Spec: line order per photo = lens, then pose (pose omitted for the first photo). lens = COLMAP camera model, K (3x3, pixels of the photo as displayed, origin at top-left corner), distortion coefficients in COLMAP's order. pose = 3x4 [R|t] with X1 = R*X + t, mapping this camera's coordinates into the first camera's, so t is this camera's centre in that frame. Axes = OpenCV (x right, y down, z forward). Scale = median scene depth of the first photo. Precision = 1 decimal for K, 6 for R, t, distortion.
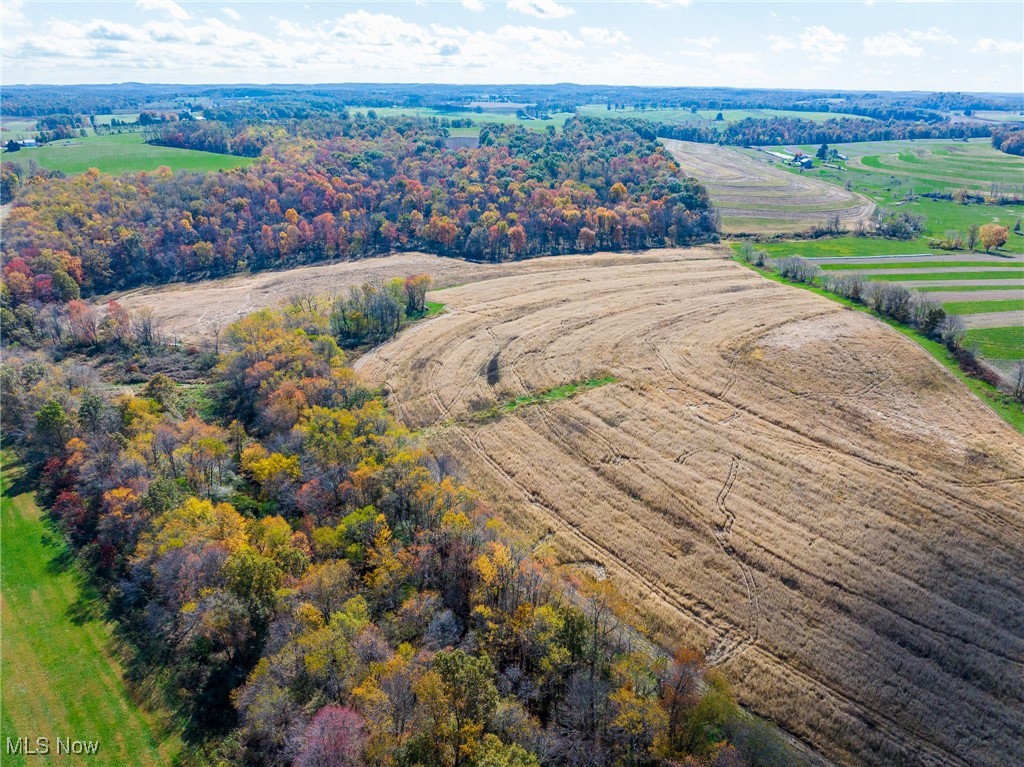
lens RADIAL K [[719.8, 0, 523.7], [0, 719.8, 381.7], [0, 0, 1]] dist [-0.031252, -0.000553]
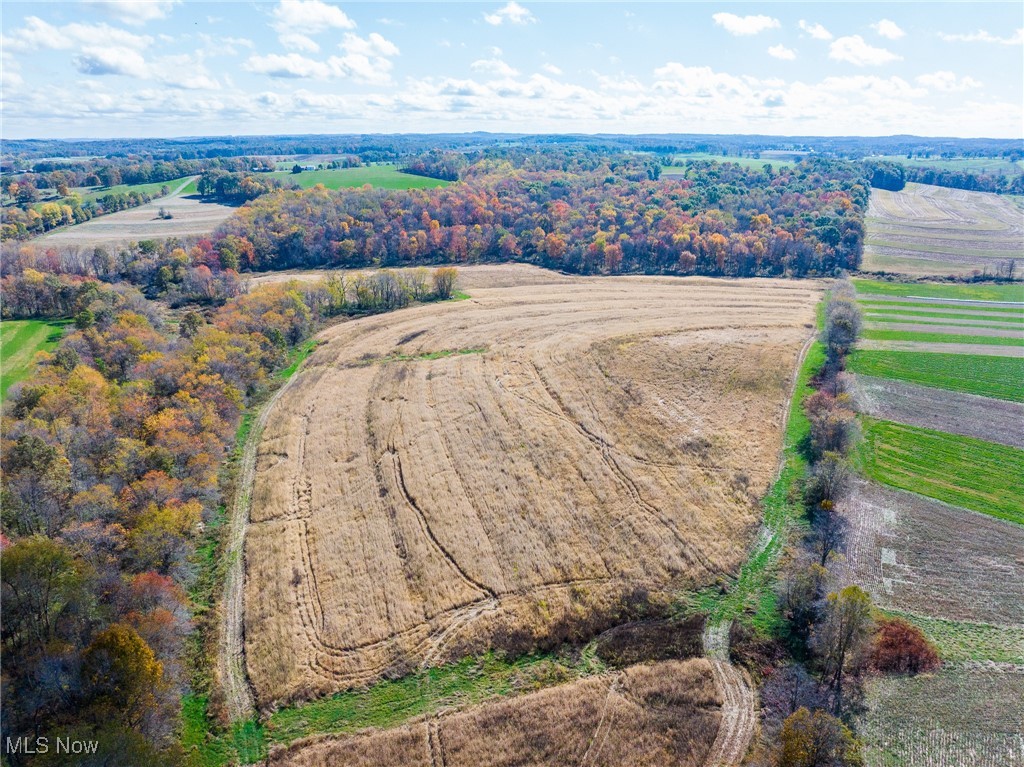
lens RADIAL K [[722.6, 0, 517.5], [0, 722.6, 381.4], [0, 0, 1]] dist [-0.035470, -0.003901]
pose [[0.906706, 0.129751, -0.401308, 0.299004], [-0.155705, 0.987266, -0.032593, 0.034158], [0.391969, 0.092038, 0.915363, 0.008197]]
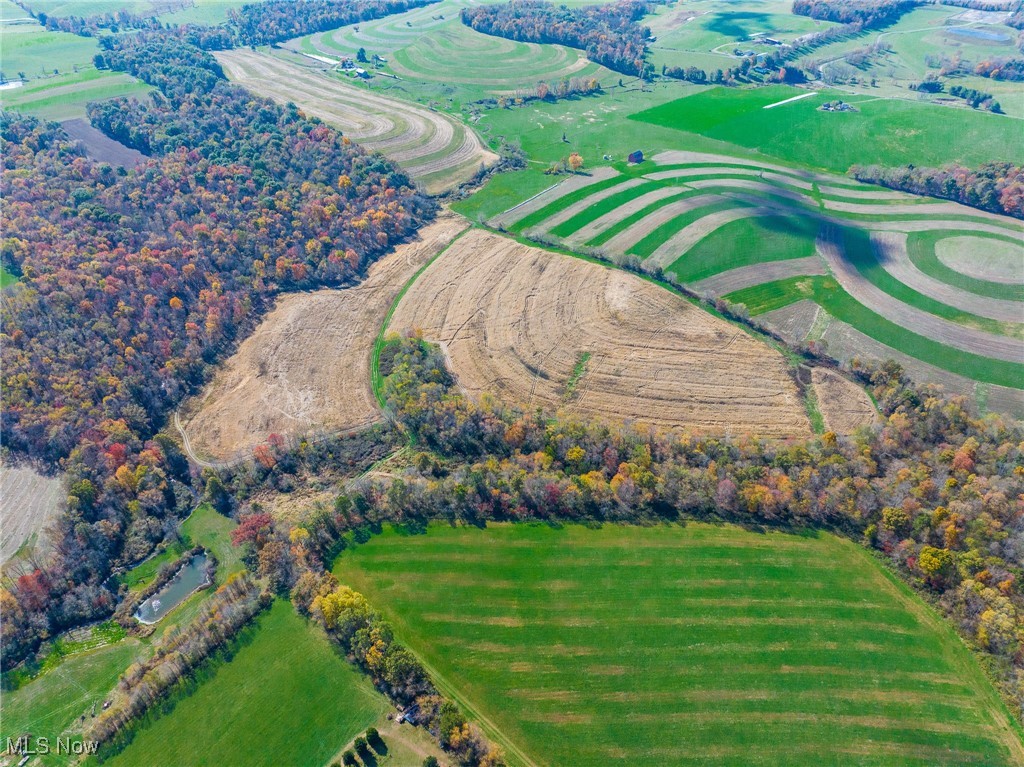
lens RADIAL K [[719.8, 0, 523.7], [0, 719.8, 381.7], [0, 0, 1]] dist [-0.031252, -0.000553]
pose [[0.695475, -0.436197, 0.571006, -0.646906], [0.266748, 0.894606, 0.358504, -0.379710], [-0.667204, -0.097016, 0.738530, -0.256325]]
